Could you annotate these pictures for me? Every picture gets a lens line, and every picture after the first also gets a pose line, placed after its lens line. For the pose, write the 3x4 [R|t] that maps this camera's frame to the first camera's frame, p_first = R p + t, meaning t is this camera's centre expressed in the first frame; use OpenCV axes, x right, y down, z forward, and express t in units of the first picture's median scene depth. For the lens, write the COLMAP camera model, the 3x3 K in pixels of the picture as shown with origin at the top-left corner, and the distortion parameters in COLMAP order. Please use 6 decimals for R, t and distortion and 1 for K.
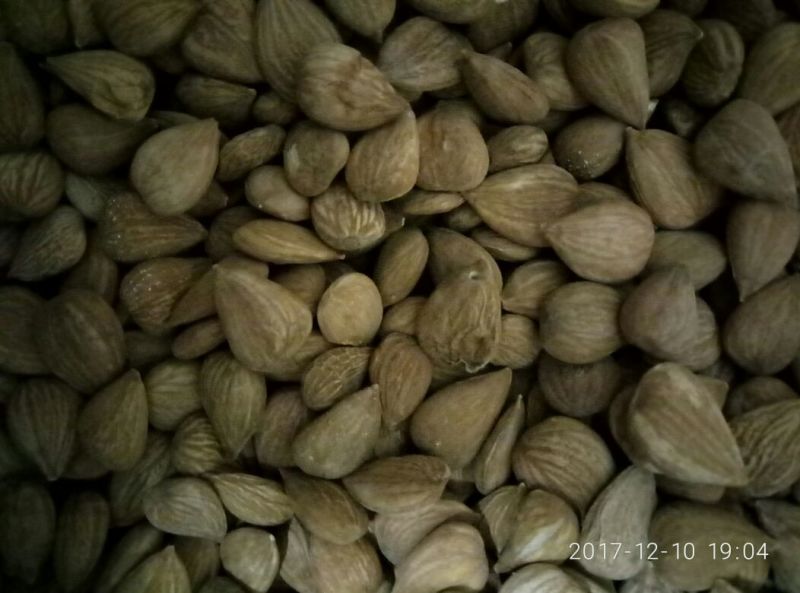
lens RADIAL K [[598.7, 0, 402.5], [0, 598.7, 298.1], [0, 0, 1]] dist [0.003448, -0.045594]
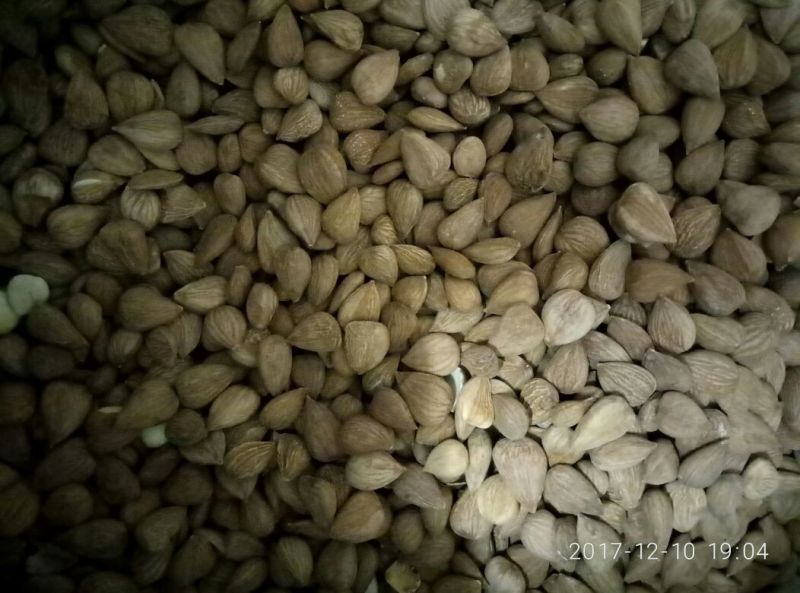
lens RADIAL K [[598.7, 0, 396.4], [0, 598.7, 300.3], [0, 0, 1]] dist [0.003448, -0.045594]
pose [[0.997386, 0.026564, -0.067193, -0.179555], [-0.018496, 0.992847, 0.117953, 0.249063], [0.069846, -0.116402, 0.990743, -0.913282]]
